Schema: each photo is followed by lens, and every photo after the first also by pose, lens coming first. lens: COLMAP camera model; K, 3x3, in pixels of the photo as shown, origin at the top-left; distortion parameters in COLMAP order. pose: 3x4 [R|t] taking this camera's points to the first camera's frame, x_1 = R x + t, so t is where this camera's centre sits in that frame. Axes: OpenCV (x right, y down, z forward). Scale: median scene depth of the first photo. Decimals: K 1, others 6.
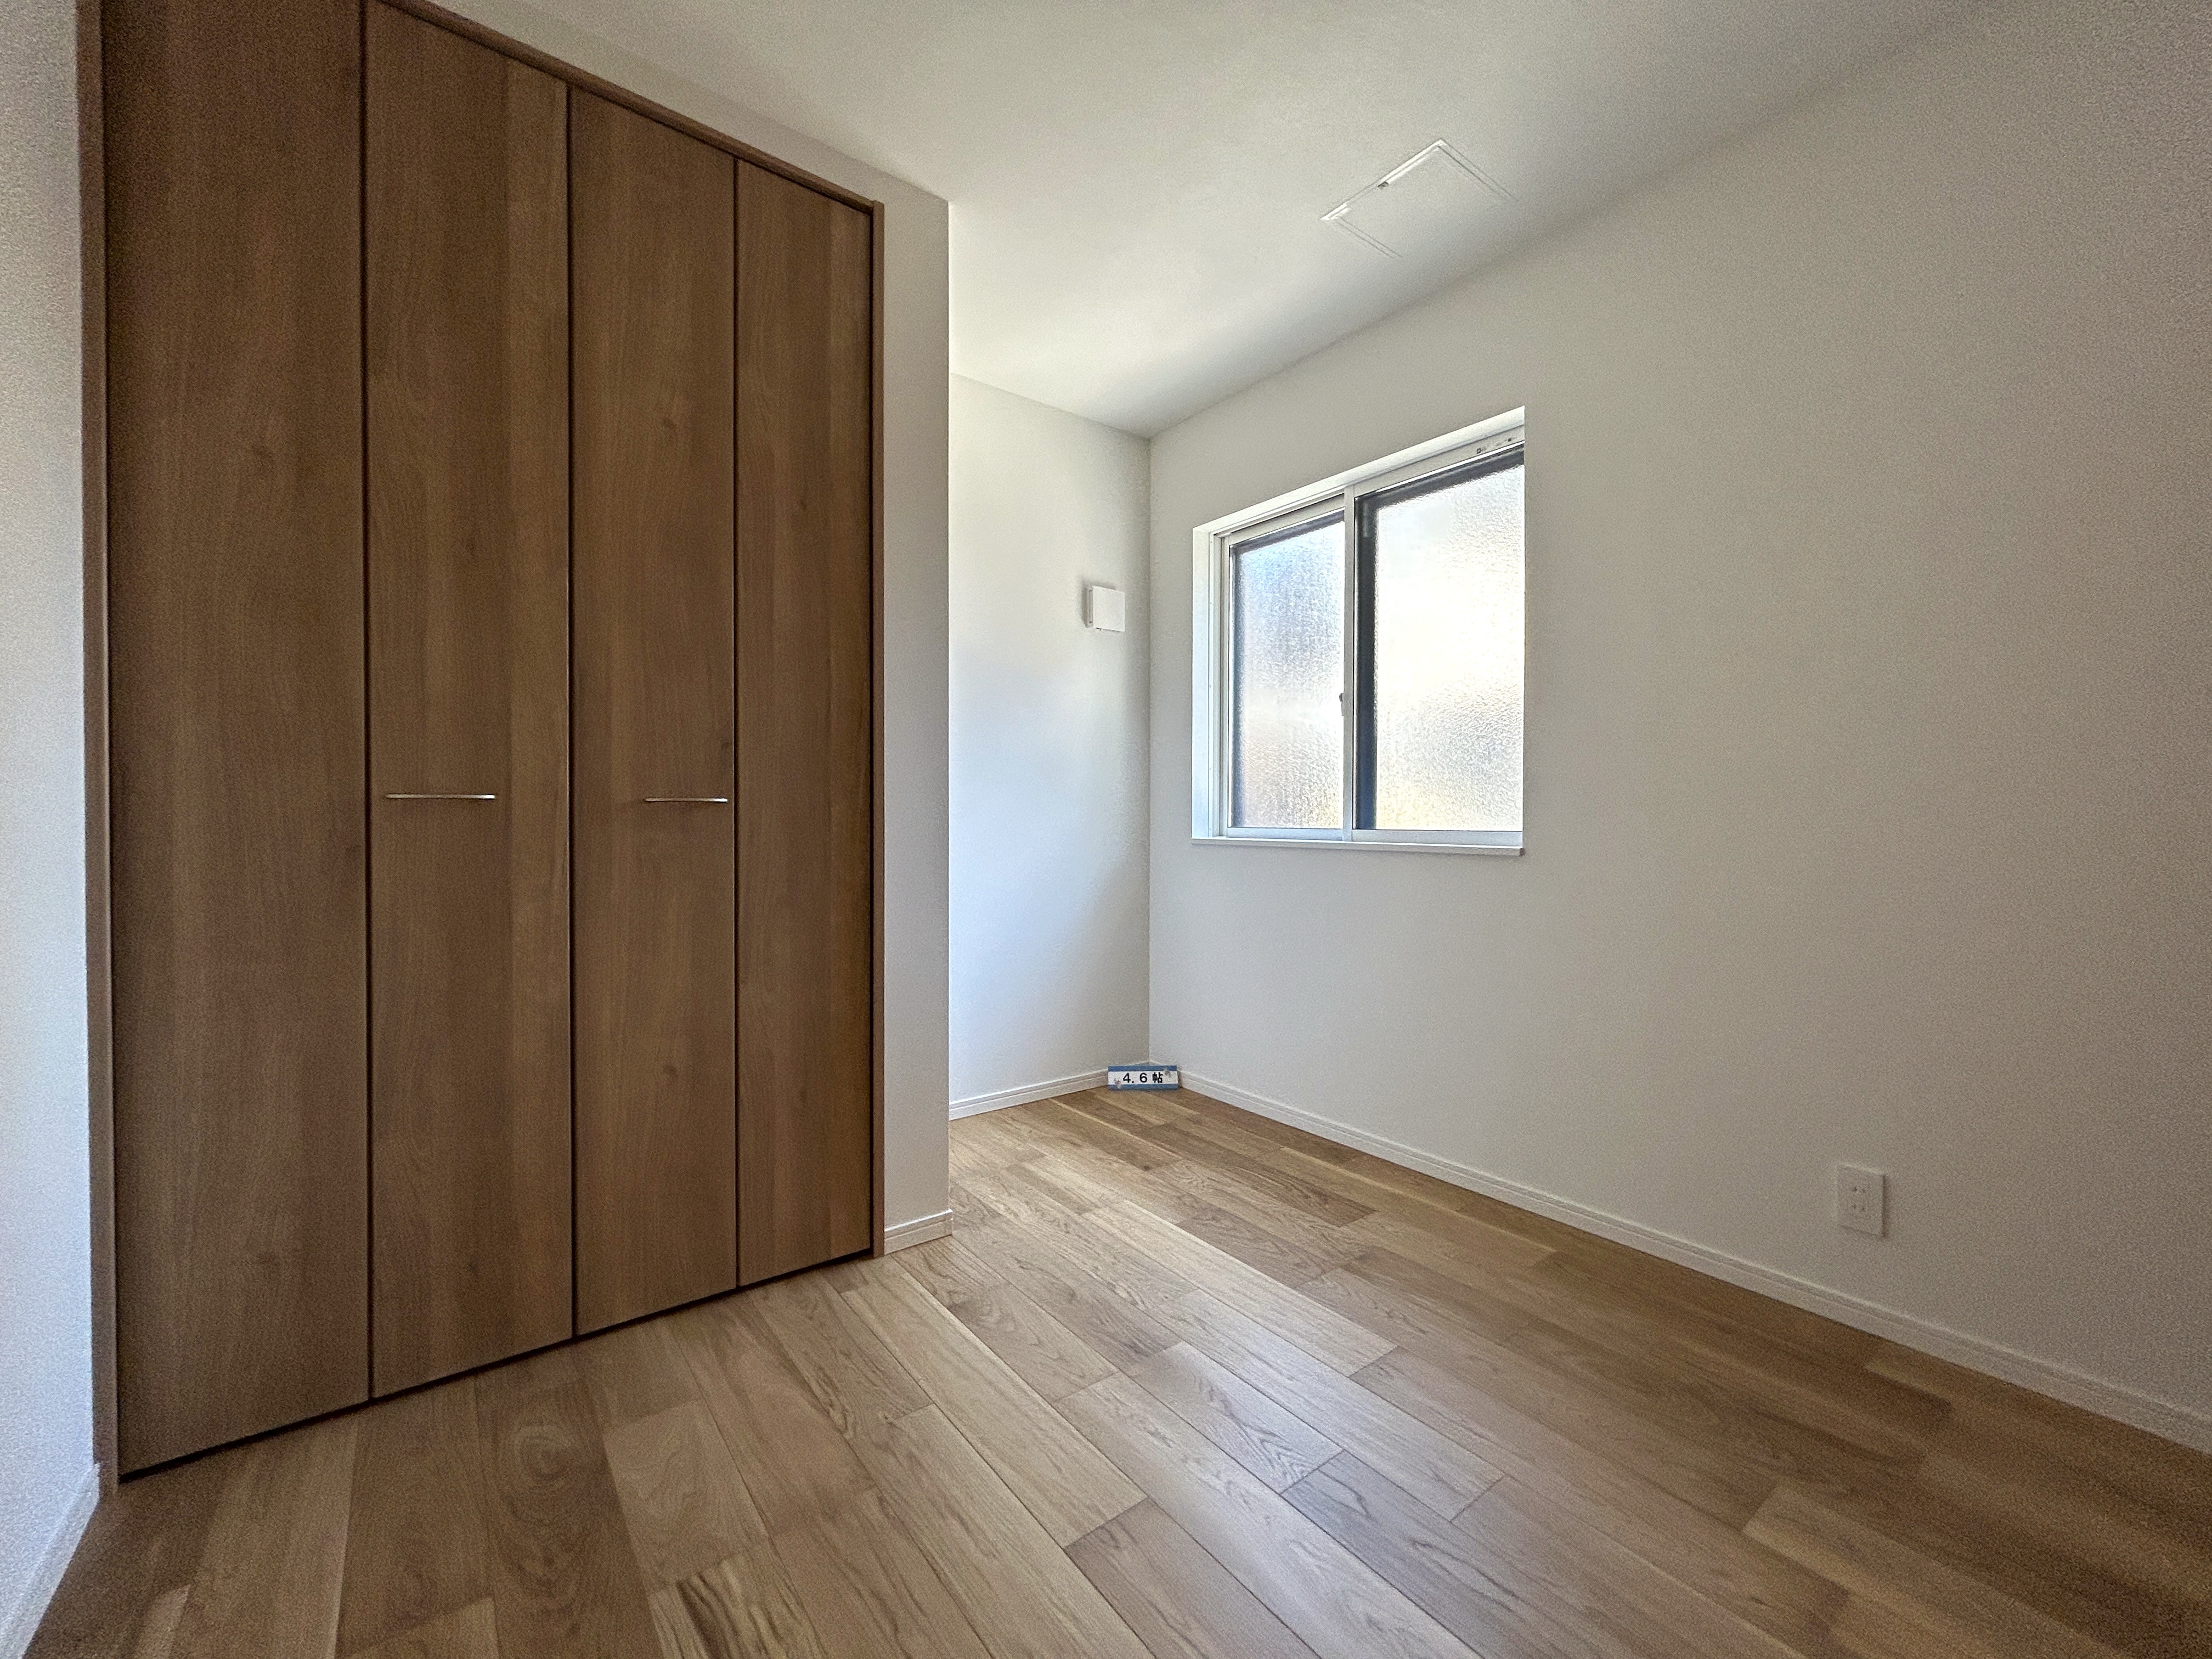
lens RADIAL K [[894.1, 0, 1106.0], [0, 894.1, 829.5], [0, 0, 1]] dist [0.000011, 0.000143]
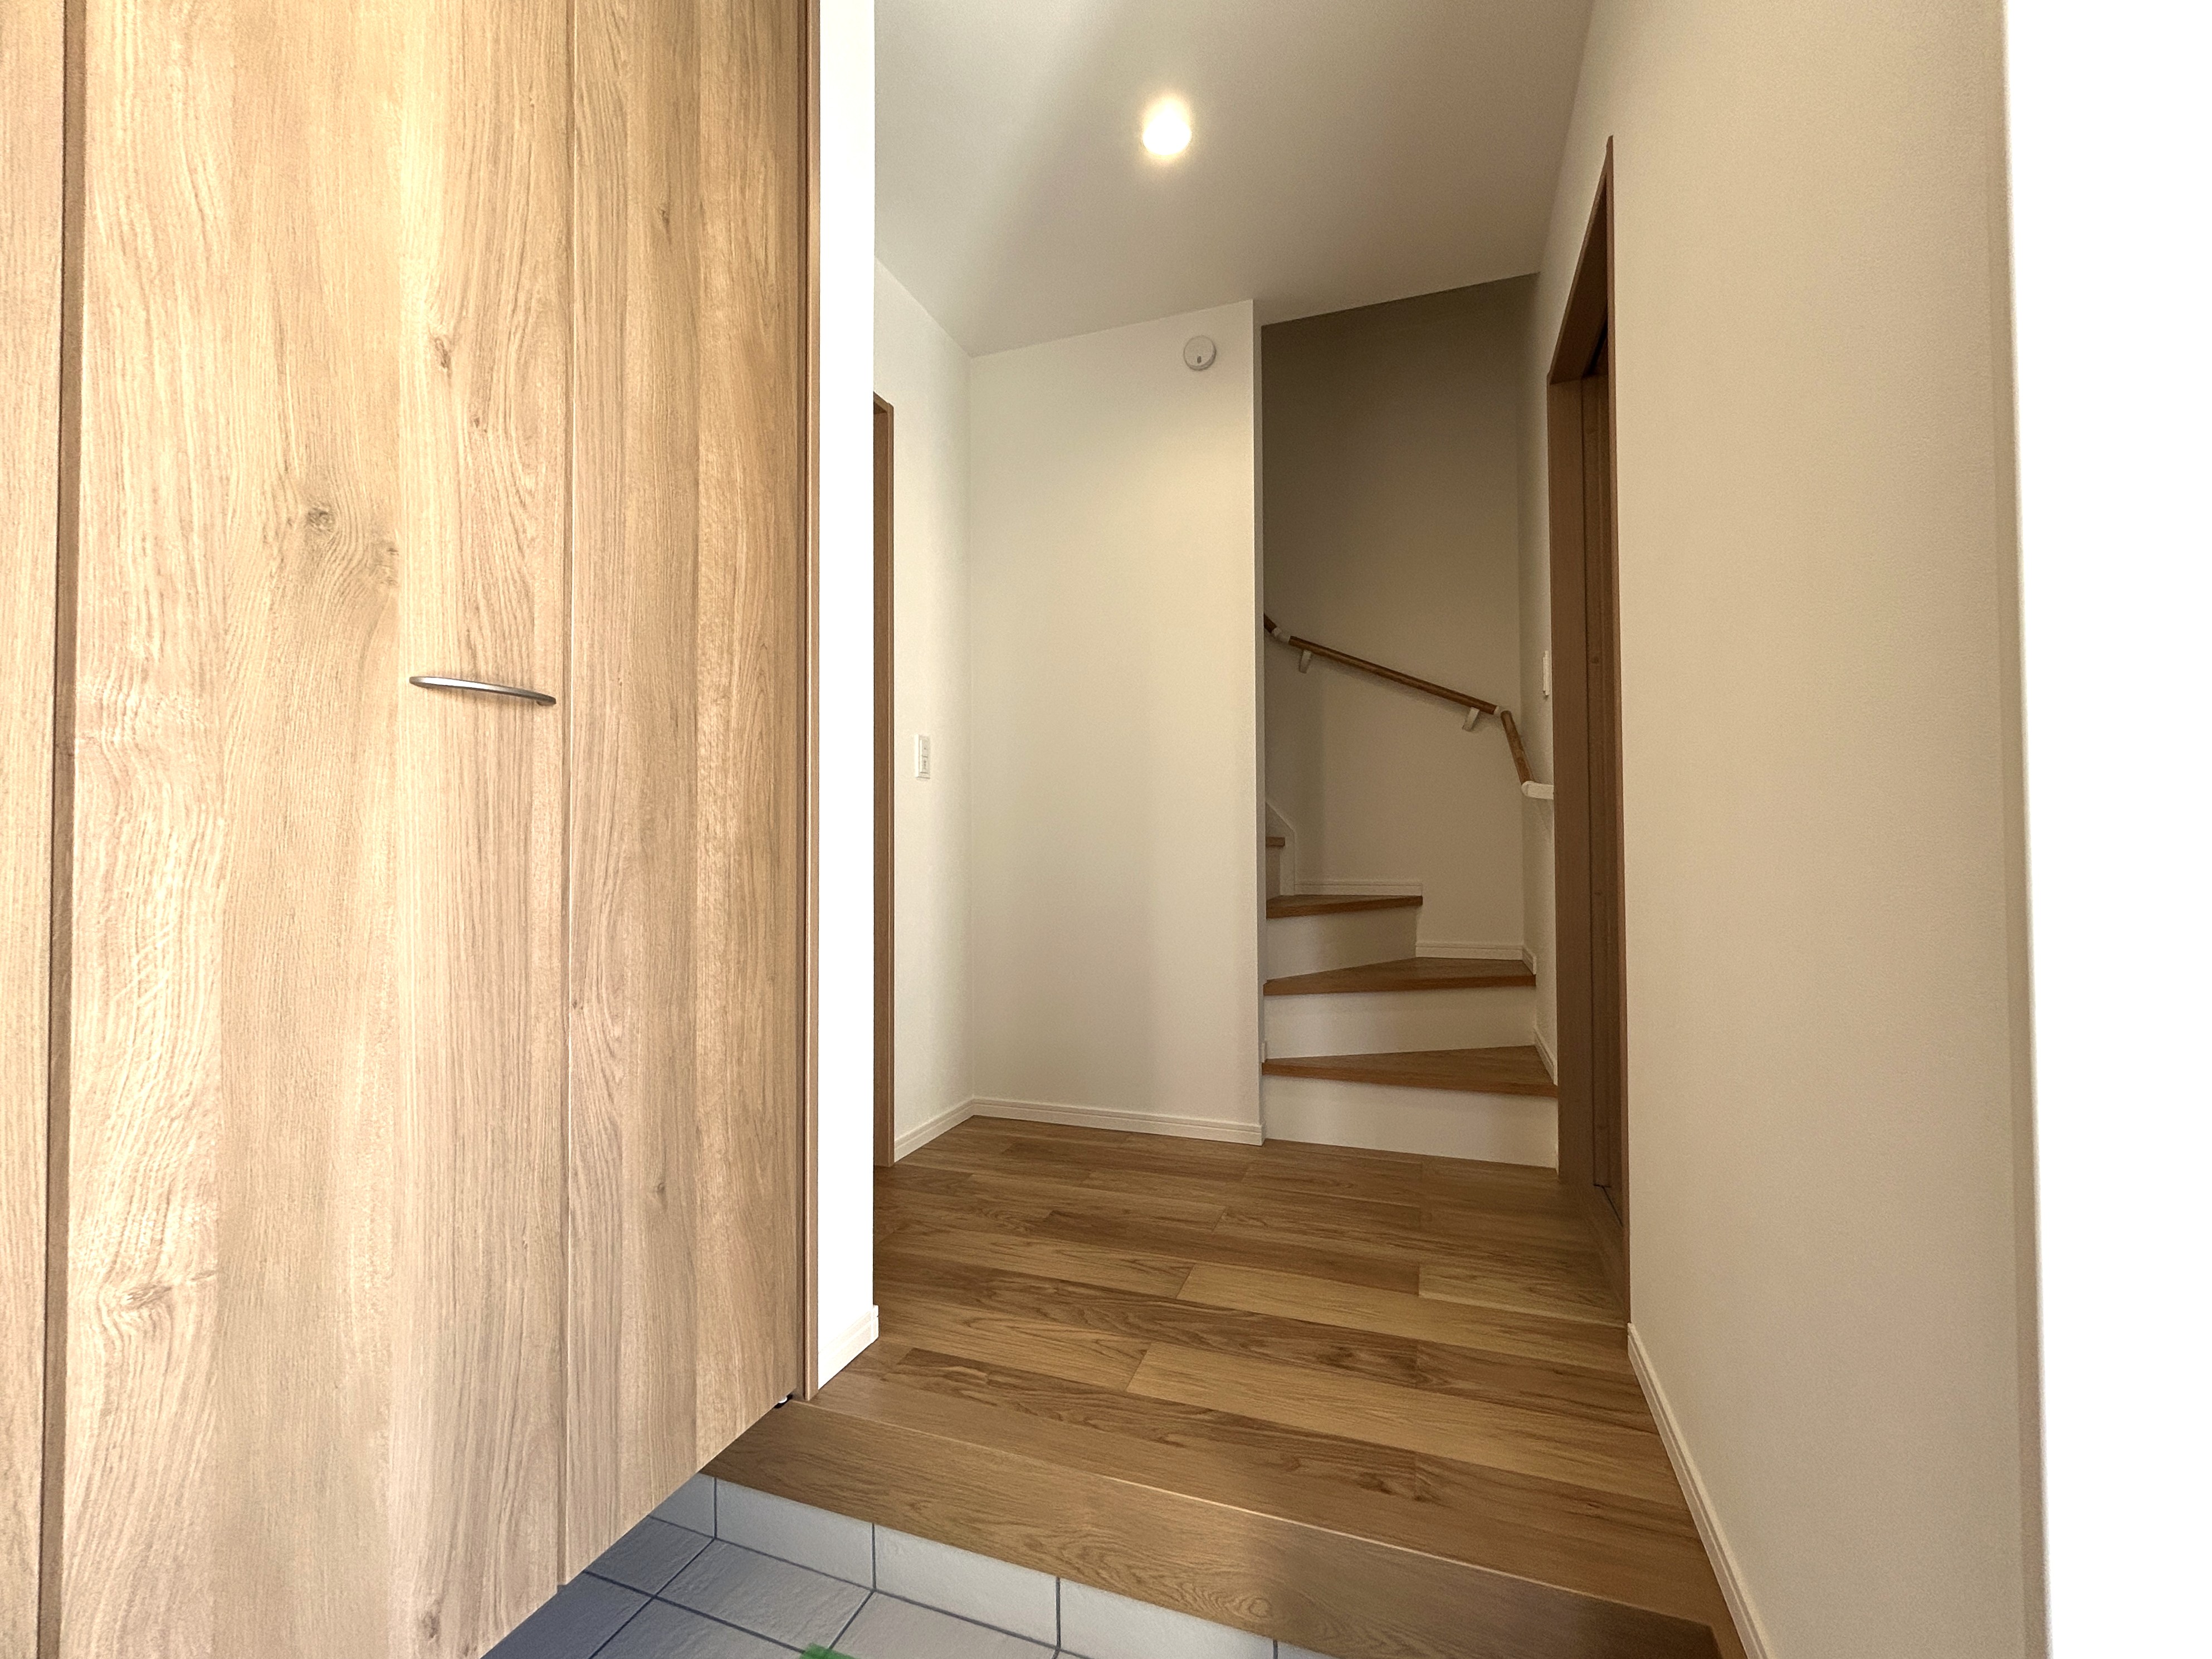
lens RADIAL K [[894.2, 0, 1106.0], [0, 894.2, 829.5], [0, 0, 1]] dist [0.000011, 0.000143]
pose [[0.840240, -0.000944, 0.542213, -0.783123], [0.015548, 0.999629, -0.022354, 0.212101], [-0.541991, 0.027213, 0.839943, 0.172785]]
